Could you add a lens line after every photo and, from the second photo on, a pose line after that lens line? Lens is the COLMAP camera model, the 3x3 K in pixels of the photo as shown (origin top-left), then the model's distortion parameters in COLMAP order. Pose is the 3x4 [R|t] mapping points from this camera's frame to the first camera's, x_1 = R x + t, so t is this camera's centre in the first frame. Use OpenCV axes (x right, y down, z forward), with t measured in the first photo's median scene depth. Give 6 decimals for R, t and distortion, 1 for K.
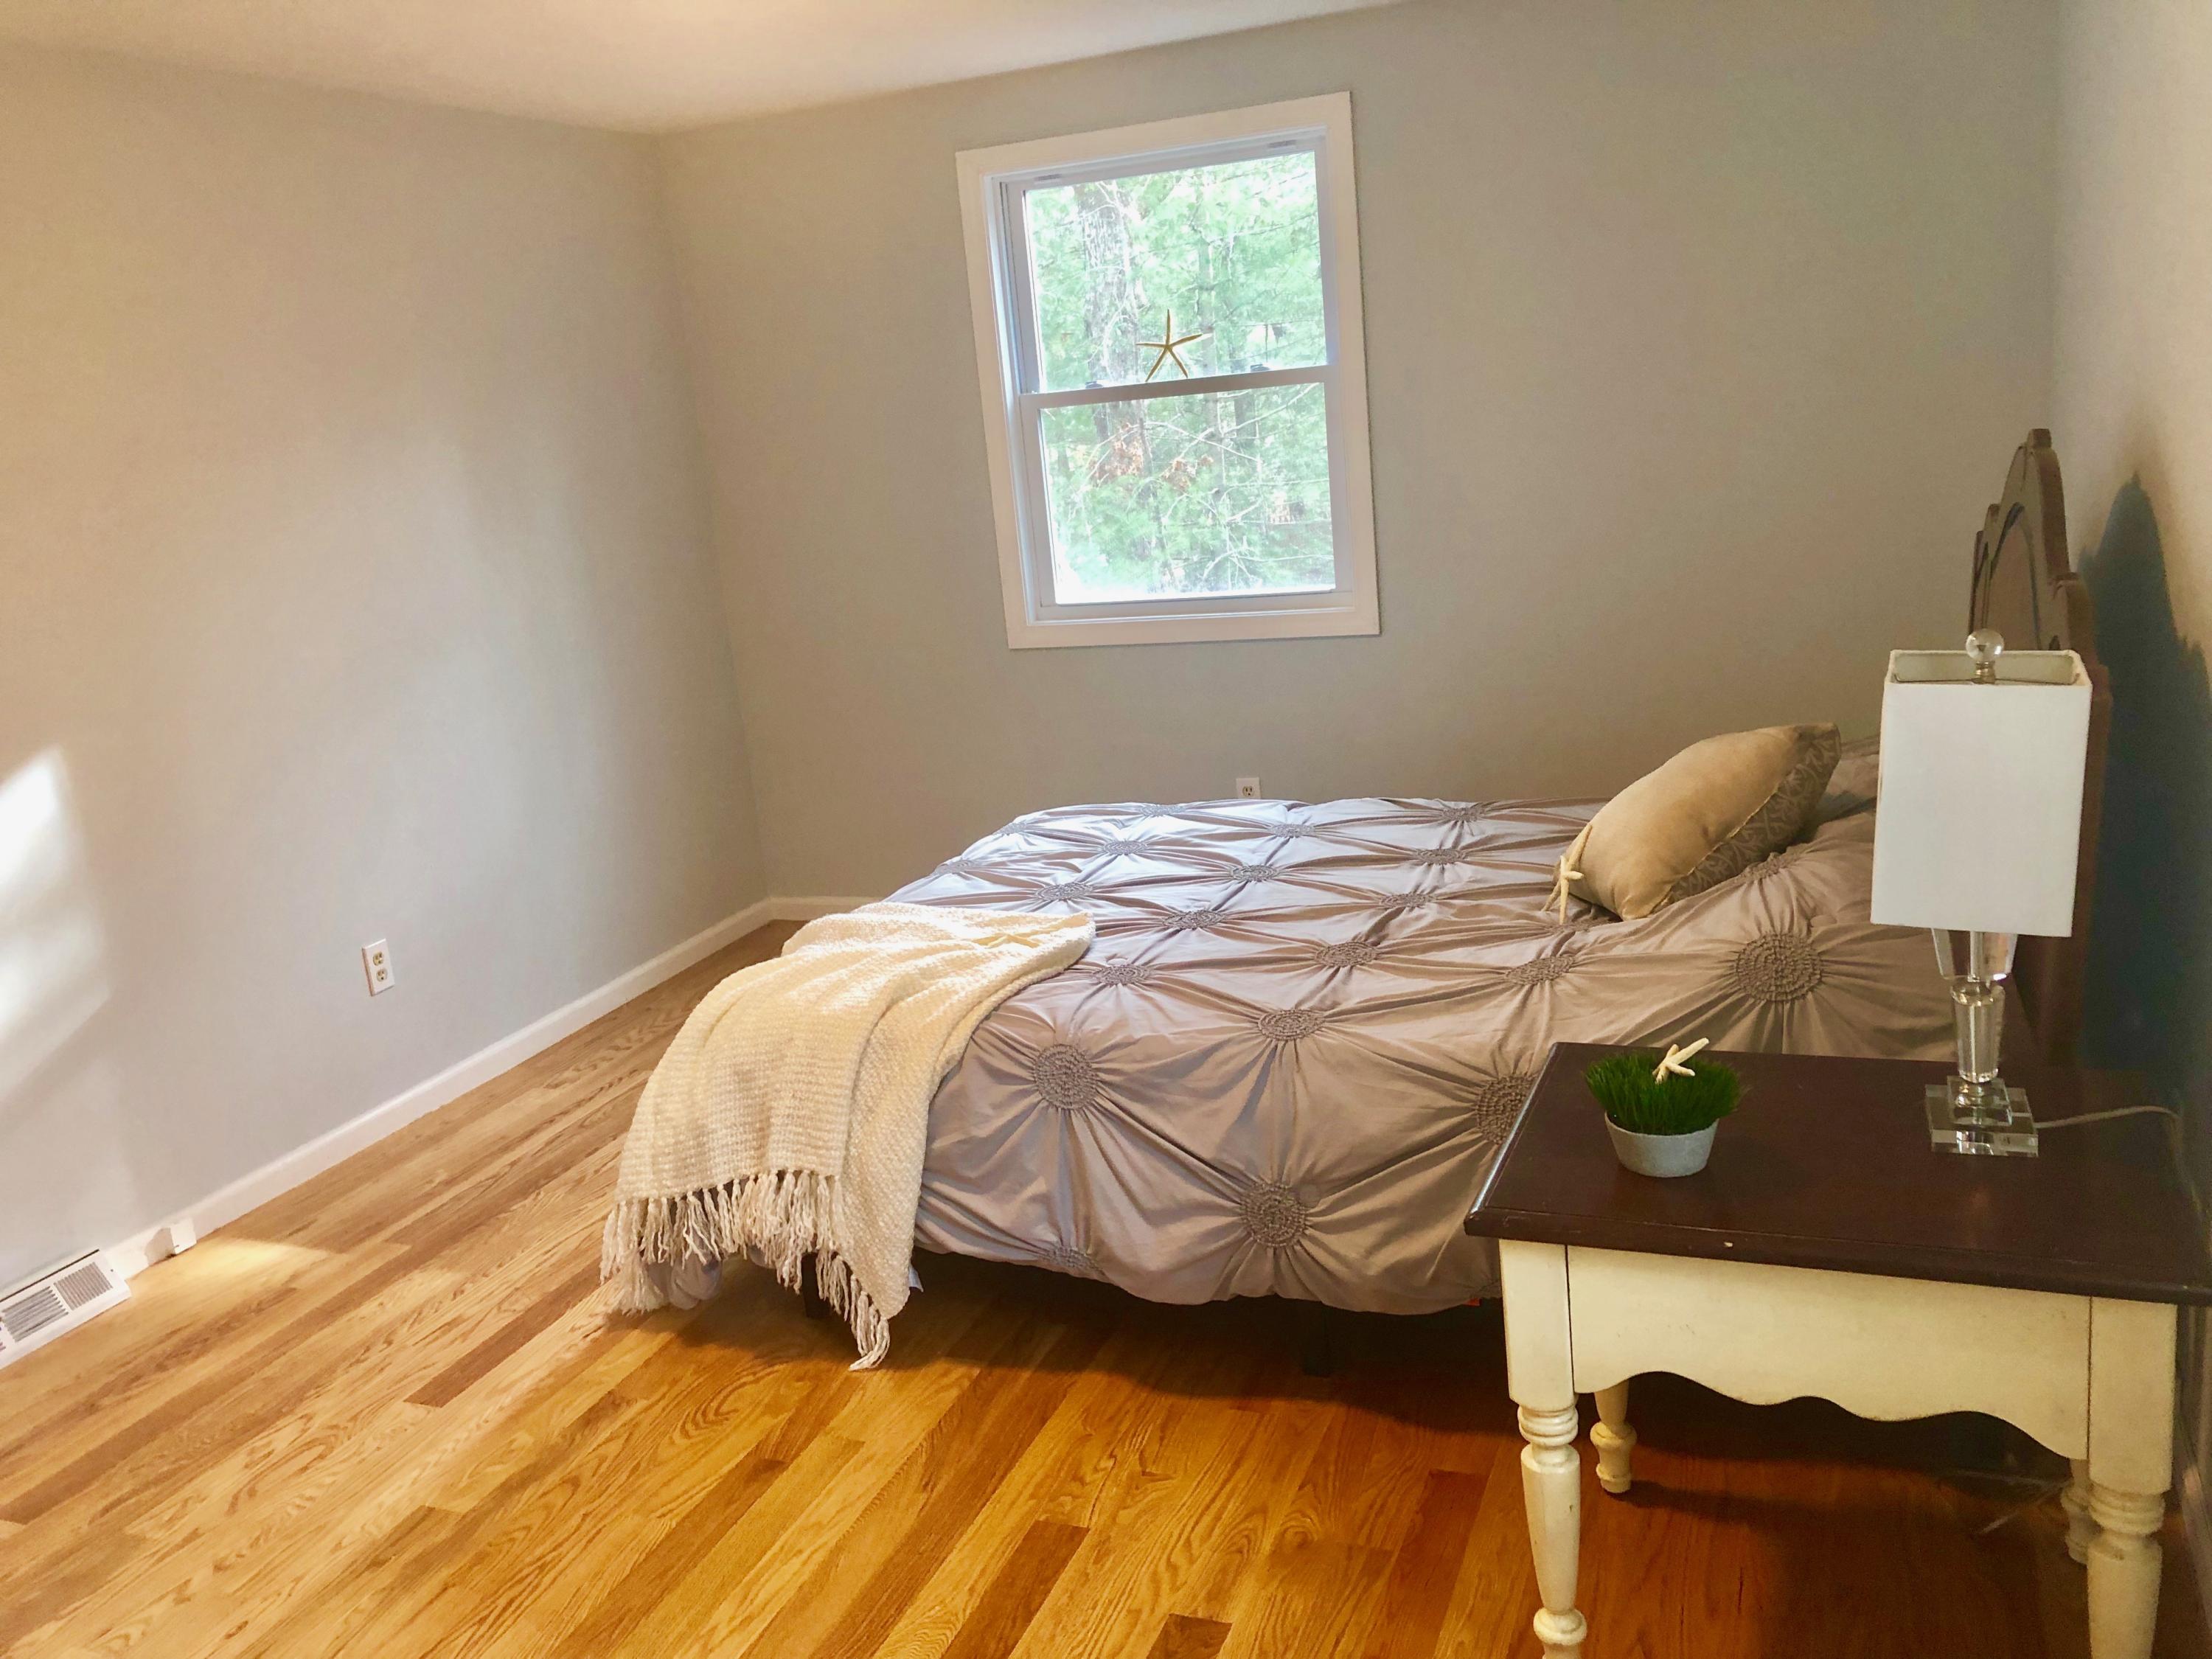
lens RADIAL K [[1847.7, 0, 1094.6], [0, 1847.7, 802.6], [0, 0, 1]] dist [0.066363, -0.112464]
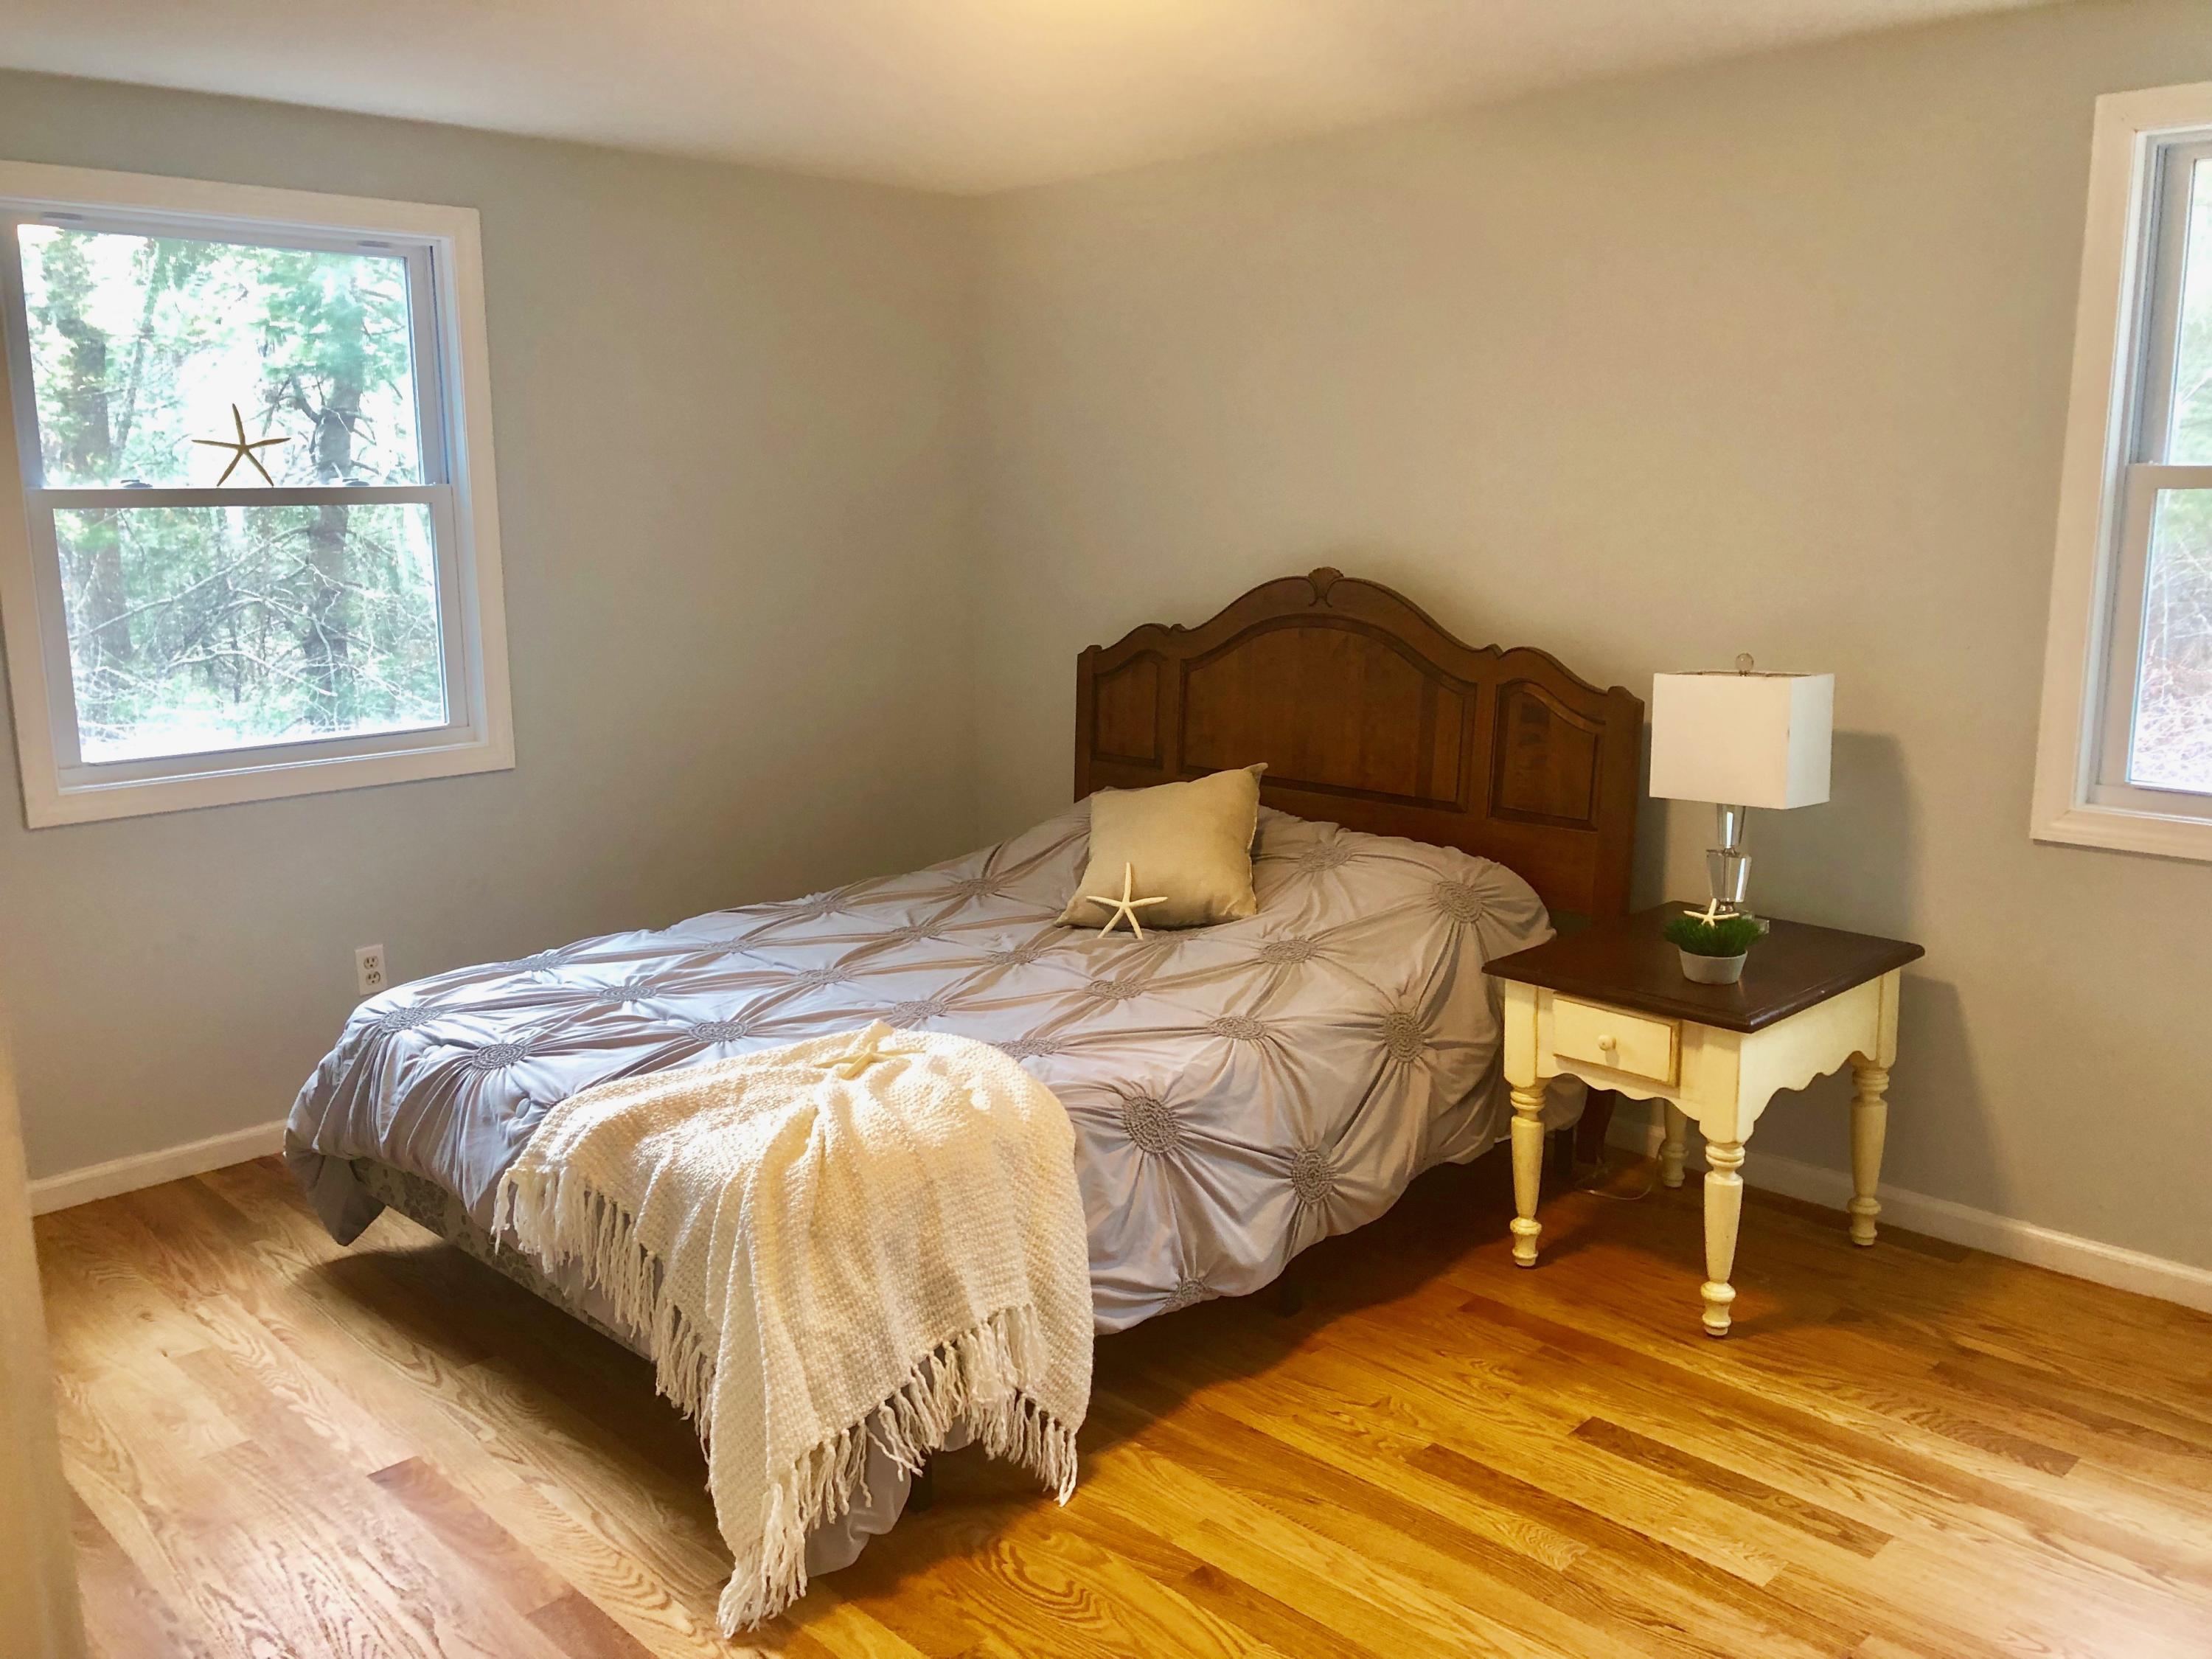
lens RADIAL K [[1817.4, 0, 1096.8], [0, 1817.4, 801.5], [0, 0, 1]] dist [0.026263, -0.007250]
pose [[0.385236, -0.074007, 0.919846, -0.937117], [0.174357, 0.984663, 0.006201, -0.043987], [-0.906197, 0.157992, 0.392231, 0.571518]]
